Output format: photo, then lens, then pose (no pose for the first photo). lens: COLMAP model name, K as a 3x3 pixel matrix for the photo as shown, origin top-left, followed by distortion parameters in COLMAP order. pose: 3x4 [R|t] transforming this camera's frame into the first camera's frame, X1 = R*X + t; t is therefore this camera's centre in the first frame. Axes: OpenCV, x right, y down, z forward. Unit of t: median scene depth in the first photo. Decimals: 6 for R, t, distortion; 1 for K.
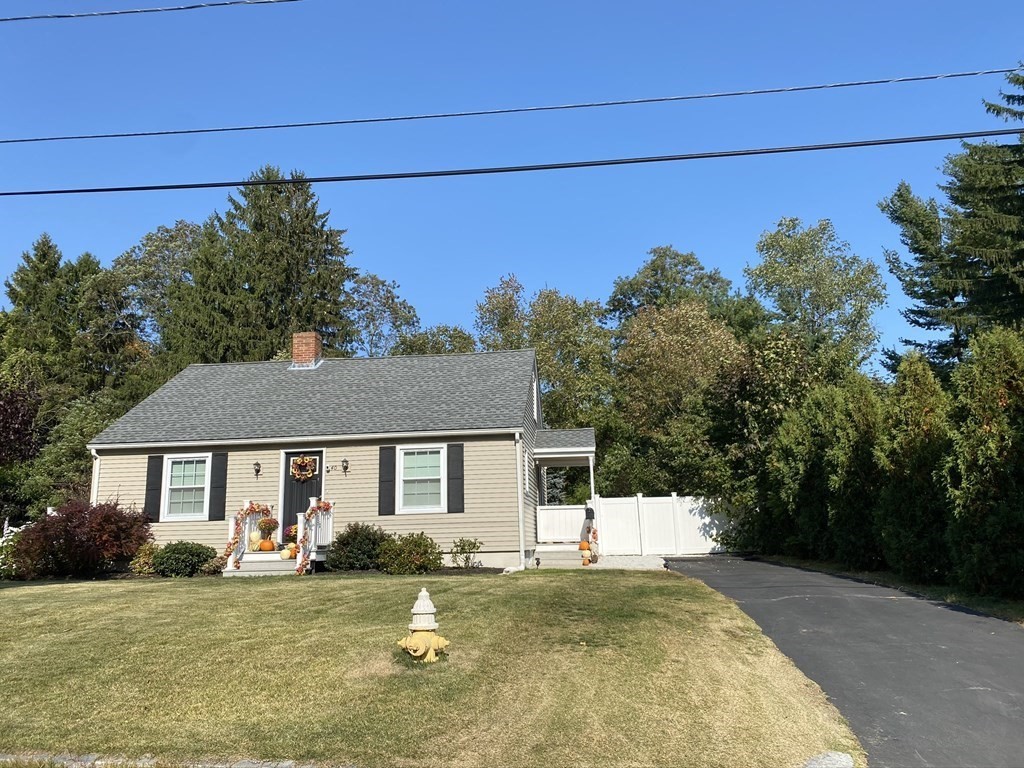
lens RADIAL K [[777.6, 0, 517.4], [0, 777.6, 386.5], [0, 0, 1]] dist [0.062830, -0.090671]
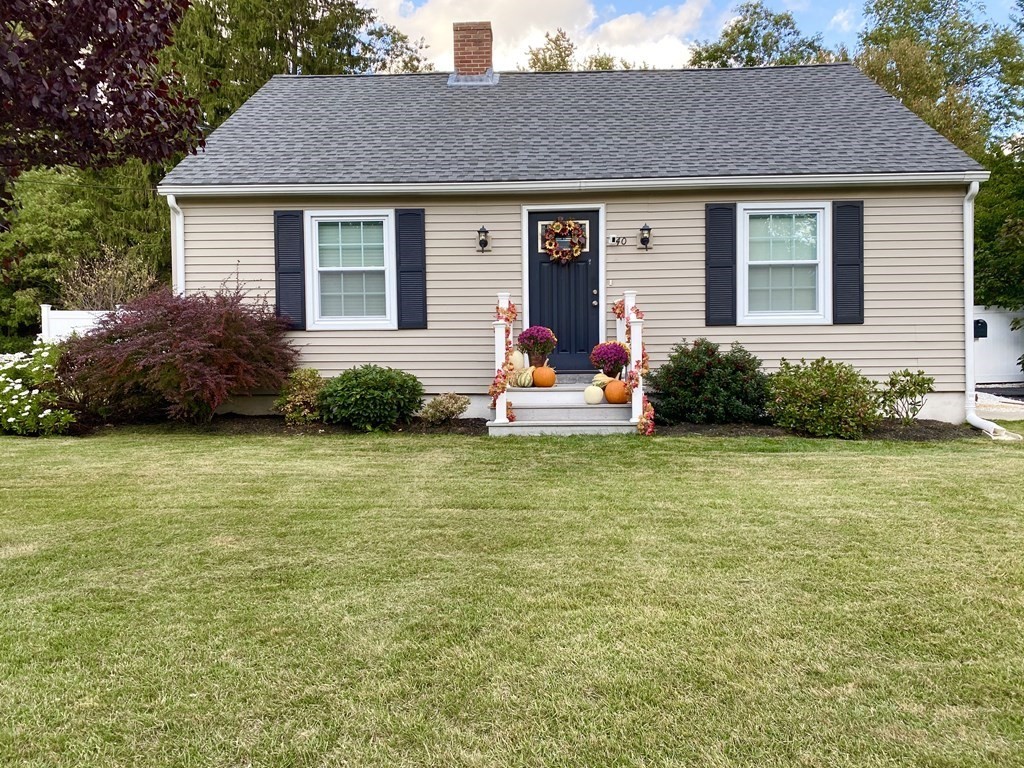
lens RADIAL K [[777.6, 0, 517.4], [0, 777.6, 386.5], [0, 0, 1]] dist [0.062830, -0.090671]
pose [[0.997079, 0.010596, 0.075637, -0.348849], [-0.027935, 0.972306, 0.232037, 0.077692], [-0.071084, -0.233472, 0.969762, 0.438790]]
